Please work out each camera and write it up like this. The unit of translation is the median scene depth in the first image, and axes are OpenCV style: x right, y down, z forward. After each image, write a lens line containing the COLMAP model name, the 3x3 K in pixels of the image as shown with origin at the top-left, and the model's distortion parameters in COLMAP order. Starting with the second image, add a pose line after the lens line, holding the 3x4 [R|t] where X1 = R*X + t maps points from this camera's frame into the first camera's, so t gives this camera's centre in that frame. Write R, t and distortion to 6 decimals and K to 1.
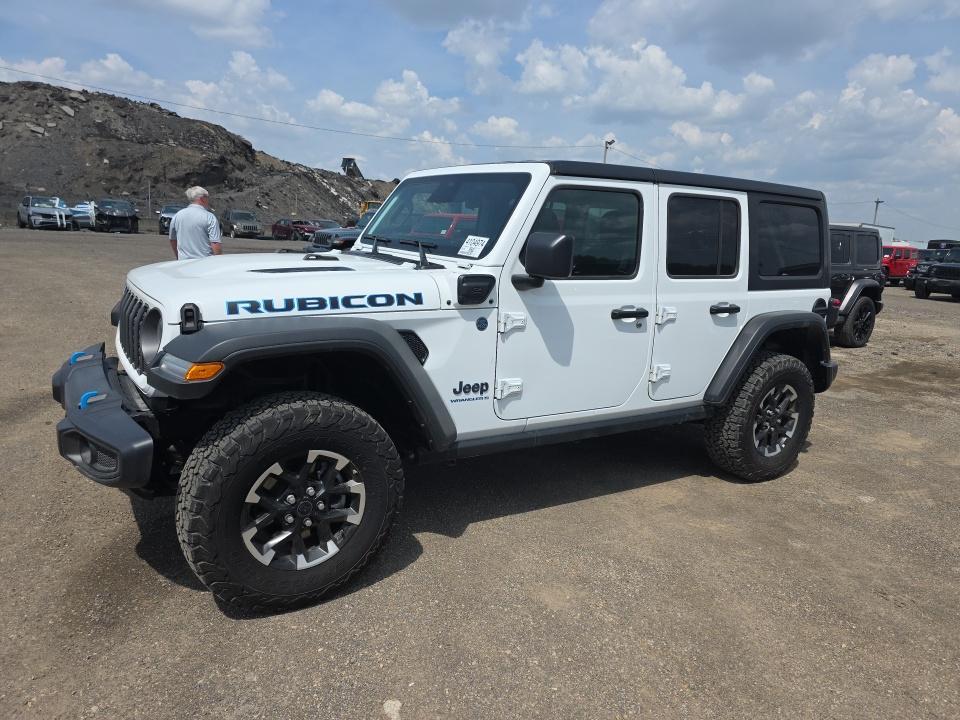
lens RADIAL K [[645.0, 0, 495.9], [0, 645.0, 361.5], [0, 0, 1]] dist [0.078921, -0.071944]
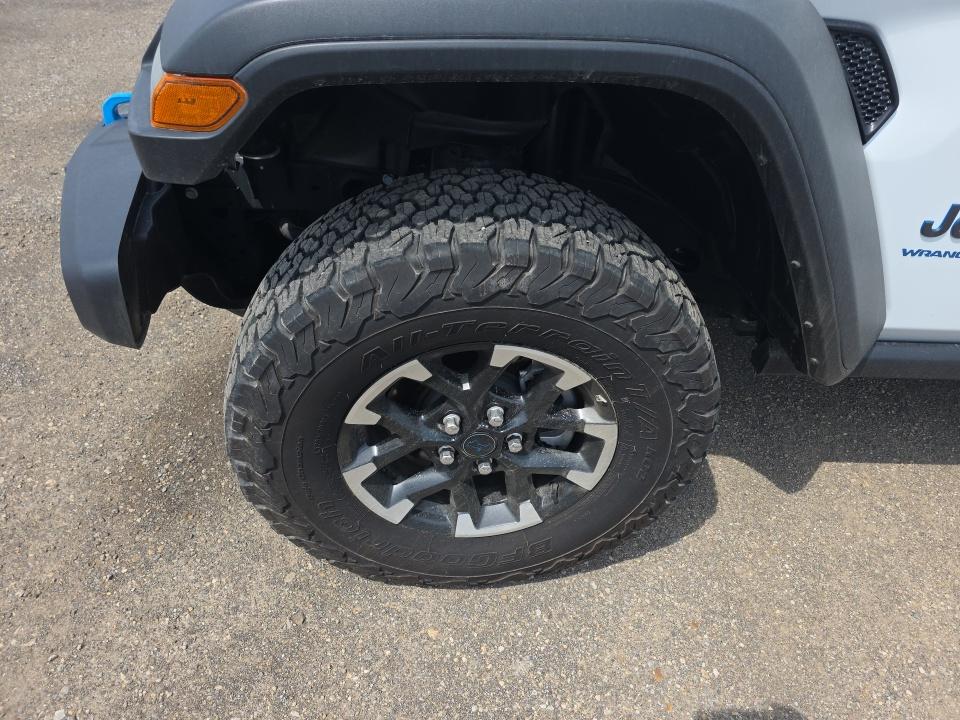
lens RADIAL K [[645.0, 0, 495.9], [0, 645.0, 361.5], [0, 0, 1]] dist [0.078921, -0.071944]
pose [[0.875335, 0.316106, -0.365877, -0.136067], [-0.118828, 0.874130, 0.470932, -0.038590], [0.468688, -0.368747, 0.802719, 0.662739]]
